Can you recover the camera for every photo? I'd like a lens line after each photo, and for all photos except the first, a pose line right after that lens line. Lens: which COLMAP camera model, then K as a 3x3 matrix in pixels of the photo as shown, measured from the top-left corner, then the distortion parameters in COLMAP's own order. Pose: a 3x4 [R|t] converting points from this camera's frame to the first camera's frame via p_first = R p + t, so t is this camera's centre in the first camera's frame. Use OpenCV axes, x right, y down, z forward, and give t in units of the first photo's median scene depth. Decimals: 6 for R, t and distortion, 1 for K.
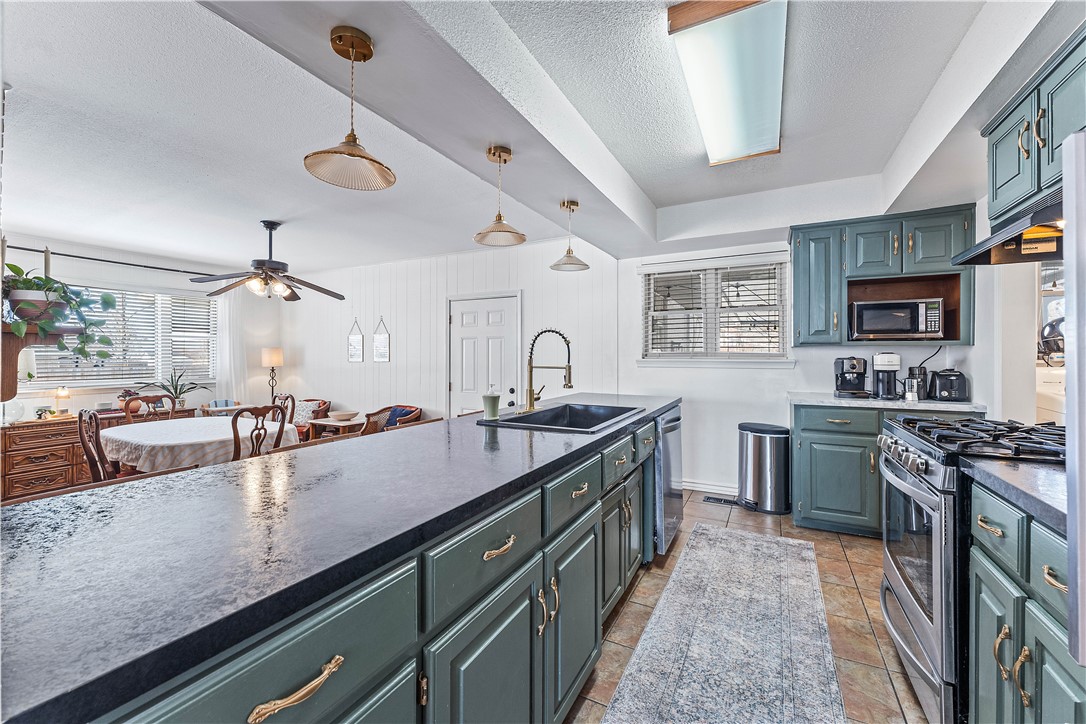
lens RADIAL K [[434.8, 0, 543.0], [0, 434.8, 362.0], [0, 0, 1]] dist [-0.000313, -0.000015]
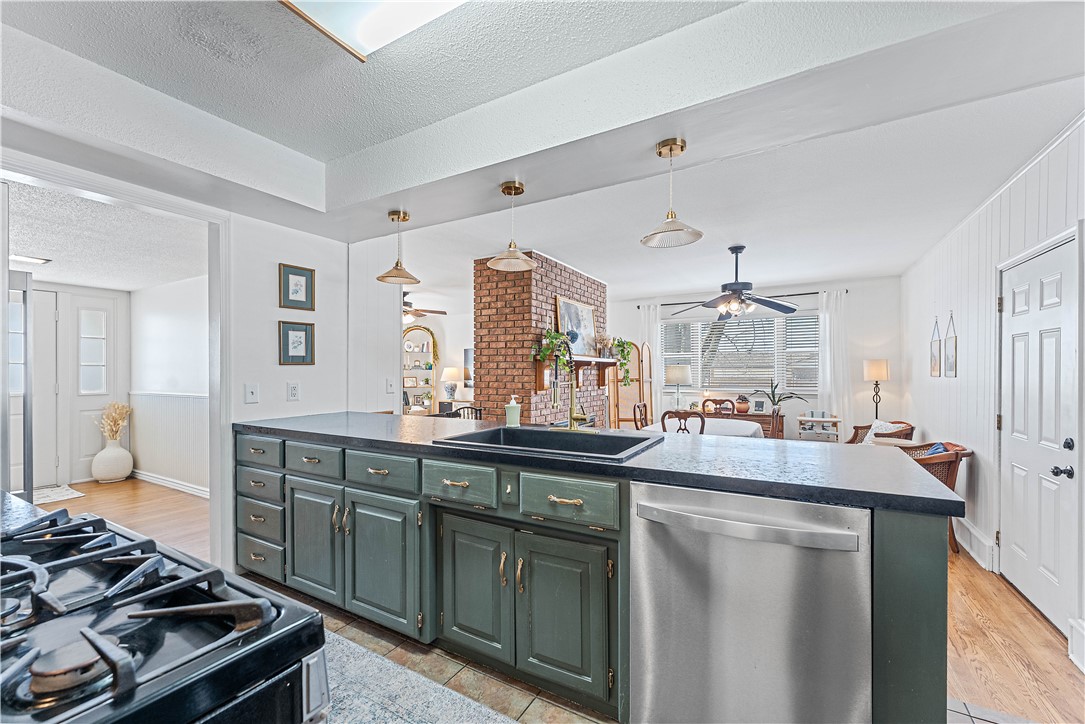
lens RADIAL K [[444.6, 0, 545.7], [0, 444.6, 375.3], [0, 0, 1]] dist [-0.000360, 0.000108]
pose [[-0.036494, 0.007994, -0.999302, 0.513711], [-0.007981, 0.999934, 0.008291, -0.004259], [0.999302, 0.008278, -0.036428, 0.560881]]
